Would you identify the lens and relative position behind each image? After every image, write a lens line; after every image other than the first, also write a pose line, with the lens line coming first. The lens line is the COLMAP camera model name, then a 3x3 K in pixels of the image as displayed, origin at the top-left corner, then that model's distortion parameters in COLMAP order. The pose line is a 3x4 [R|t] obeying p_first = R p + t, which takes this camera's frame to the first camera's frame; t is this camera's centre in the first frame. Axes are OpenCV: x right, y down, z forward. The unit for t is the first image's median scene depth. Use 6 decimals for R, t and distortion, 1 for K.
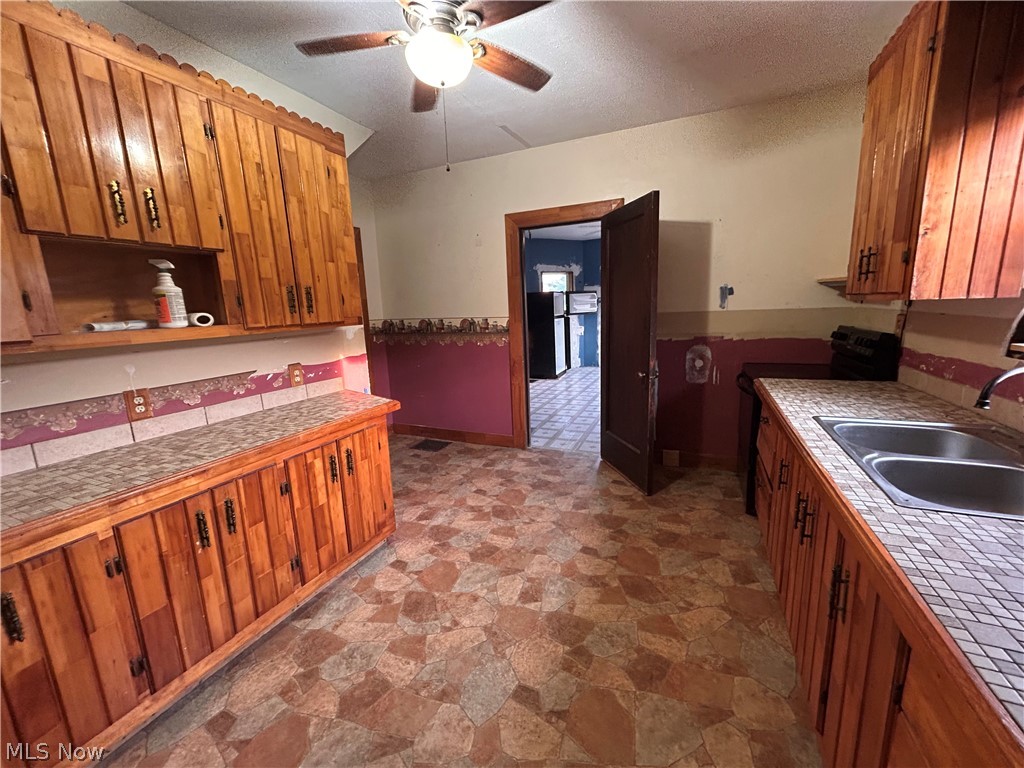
lens RADIAL K [[412.0, 0, 514.6], [0, 412.0, 381.6], [0, 0, 1]] dist [0.000234, -0.000046]
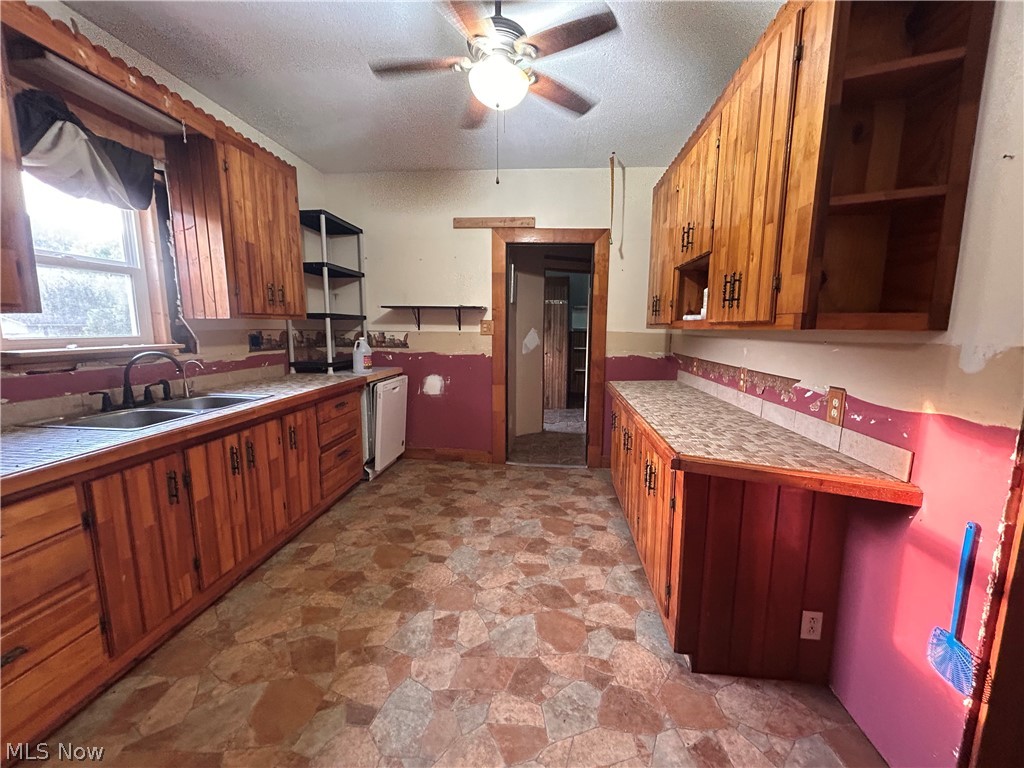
lens RADIAL K [[412.0, 0, 514.6], [0, 412.0, 381.6], [0, 0, 1]] dist [0.000234, -0.000046]
pose [[-0.948496, 0.077133, -0.307255, 0.132602], [-0.024488, 0.949150, 0.313870, -0.280021], [0.315841, 0.305228, -0.898376, 1.677045]]
